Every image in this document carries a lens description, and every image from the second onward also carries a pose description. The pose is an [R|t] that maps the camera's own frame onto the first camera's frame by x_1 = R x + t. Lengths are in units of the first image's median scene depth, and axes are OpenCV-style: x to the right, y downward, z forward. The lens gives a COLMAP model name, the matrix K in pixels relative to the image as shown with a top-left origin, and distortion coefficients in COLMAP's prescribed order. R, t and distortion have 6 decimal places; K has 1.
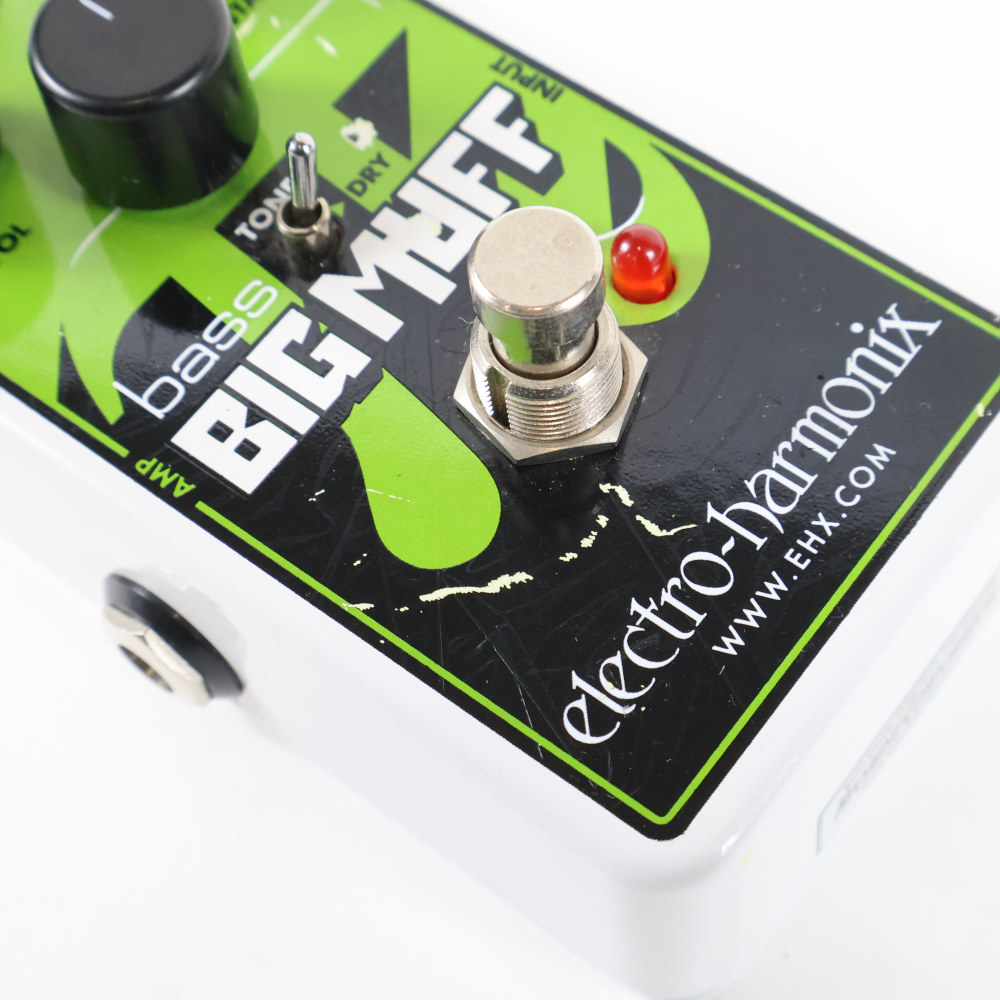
lens RADIAL K [[2180.3, 0, 501.9], [0, 2180.3, 498.3], [0, 0, 1]] dist [0.008726, 0.000000]
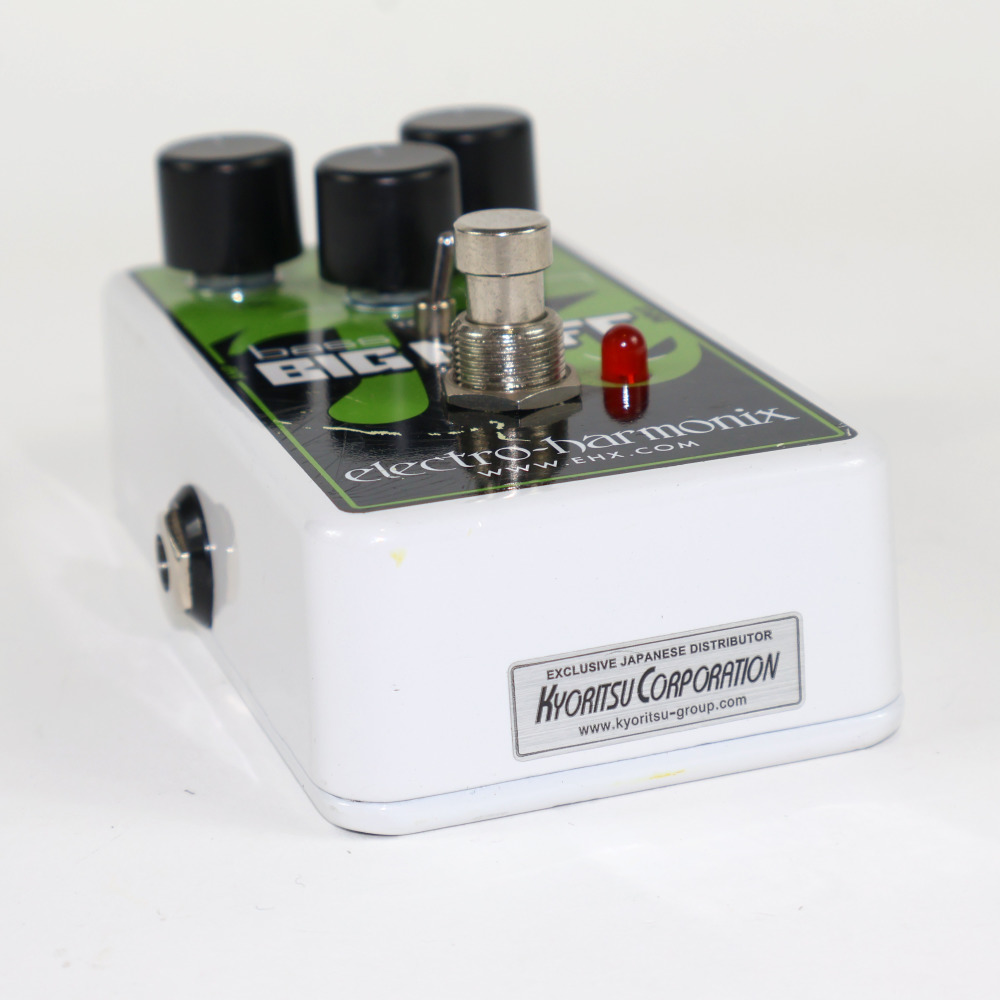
lens RADIAL K [[2928.6, 0, 499.6], [0, 2928.6, 500.3], [0, 0, 1]] dist [-0.144945, 0.000000]
pose [[0.831170, 0.223200, -0.509252, 0.908992], [-0.501578, 0.696236, -0.513493, 0.881109], [0.239948, 0.682230, 0.690642, -0.147203]]
